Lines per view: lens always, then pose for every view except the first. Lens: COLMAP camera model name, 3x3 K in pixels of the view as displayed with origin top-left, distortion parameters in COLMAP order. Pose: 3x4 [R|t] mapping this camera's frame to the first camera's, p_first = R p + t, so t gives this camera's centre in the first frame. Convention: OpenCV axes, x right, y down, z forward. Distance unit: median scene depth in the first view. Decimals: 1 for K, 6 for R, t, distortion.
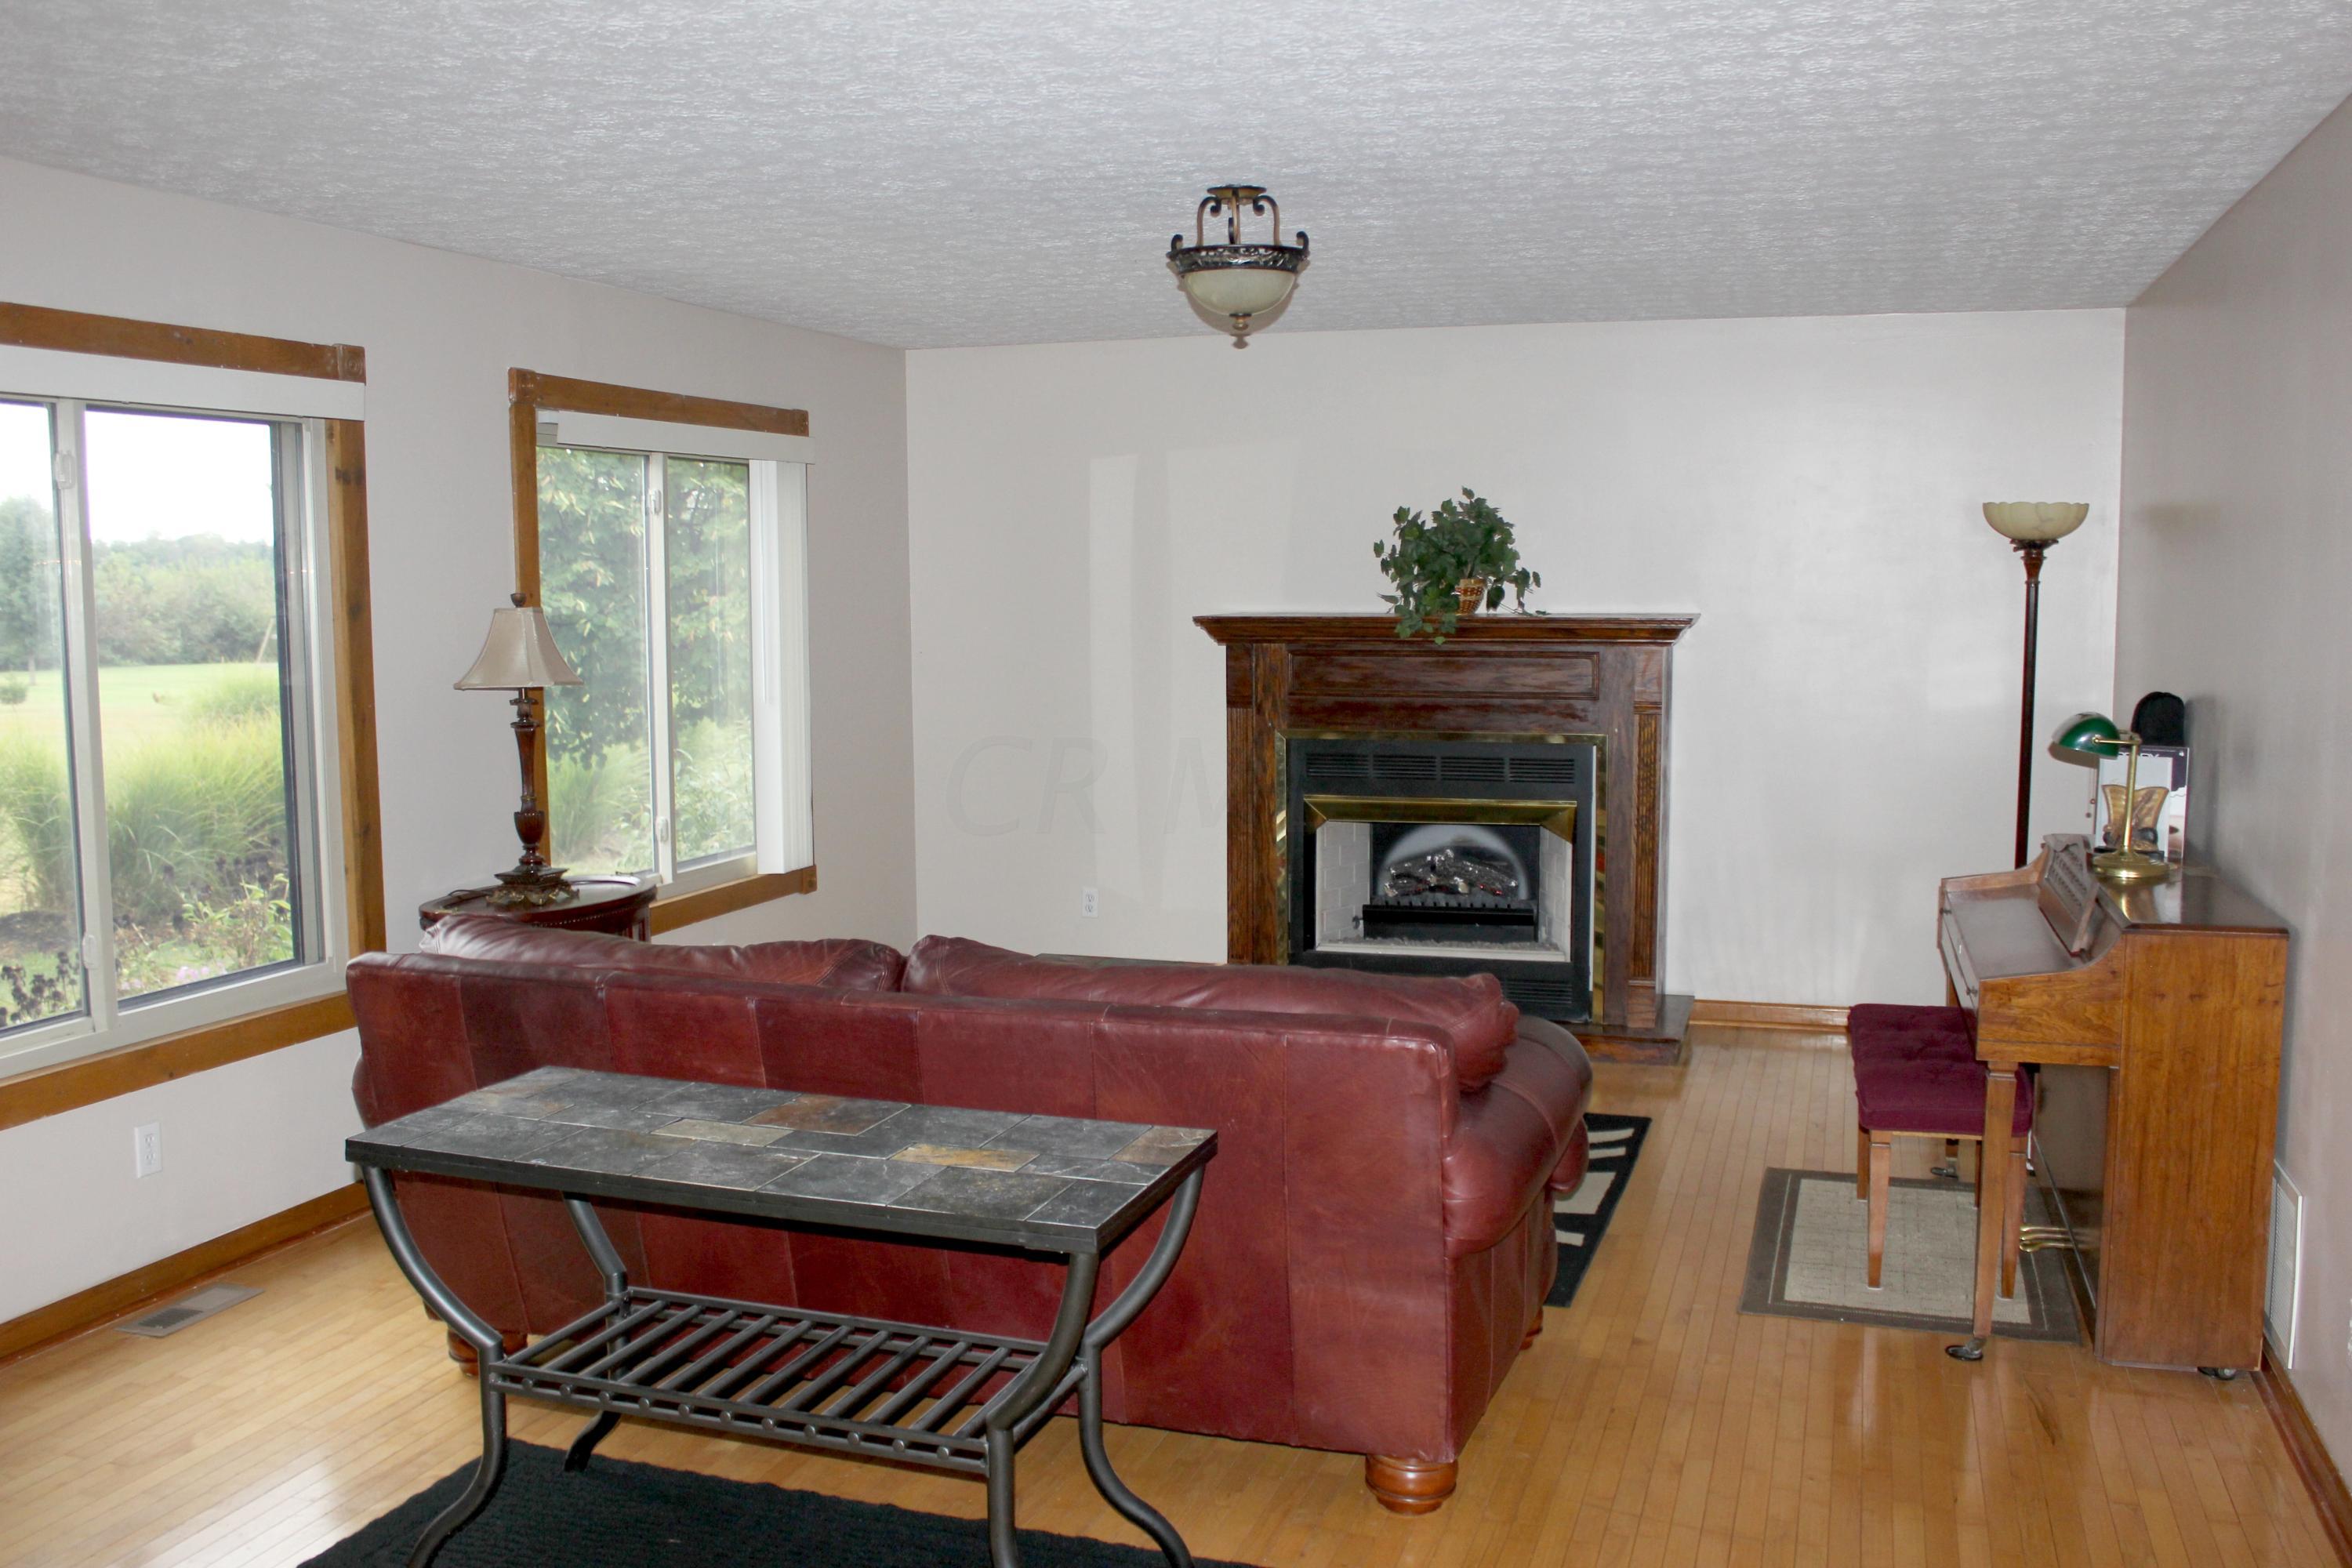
lens RADIAL K [[2079.4, 0, 1211.3], [0, 2079.4, 786.3], [0, 0, 1]] dist [-0.146852, 0.127300]
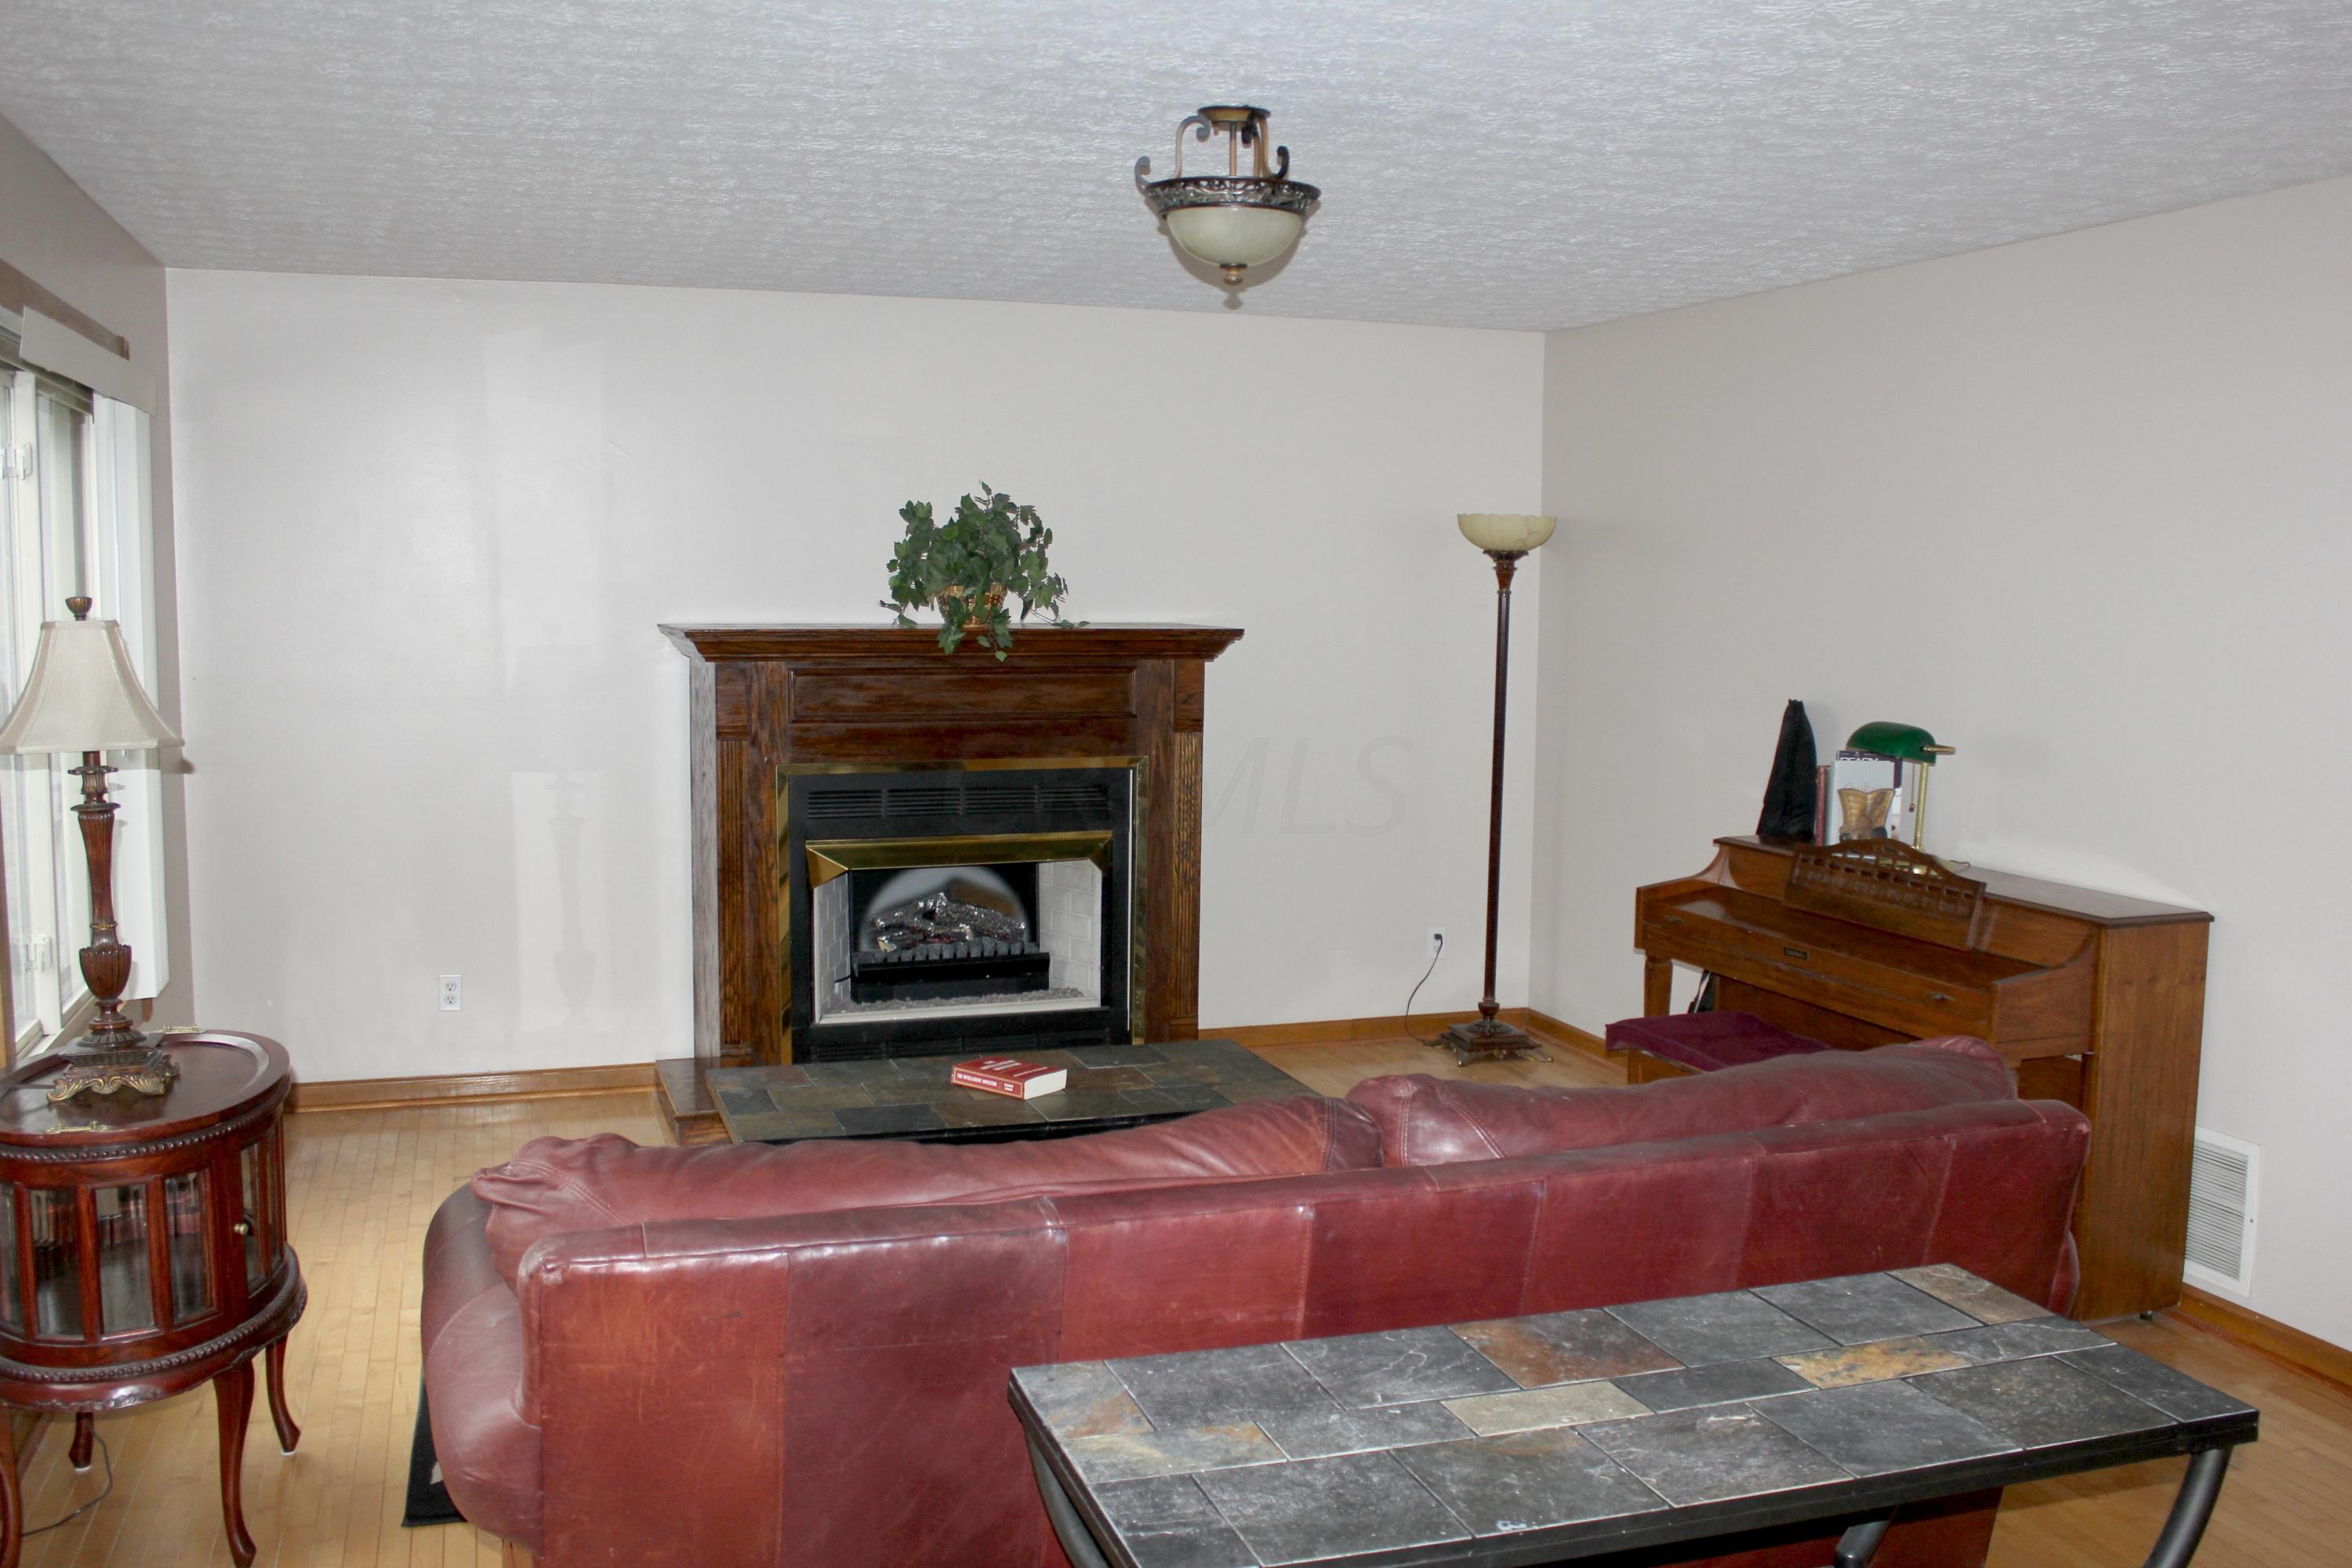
lens RADIAL K [[2079.4, 0, 1211.3], [0, 2079.4, 786.3], [0, 0, 1]] dist [-0.146852, 0.127300]
pose [[0.801036, -0.045511, 0.596883, -0.340593], [0.045417, 0.998852, 0.015210, -0.024671], [-0.596891, 0.014925, 0.802184, 0.245987]]
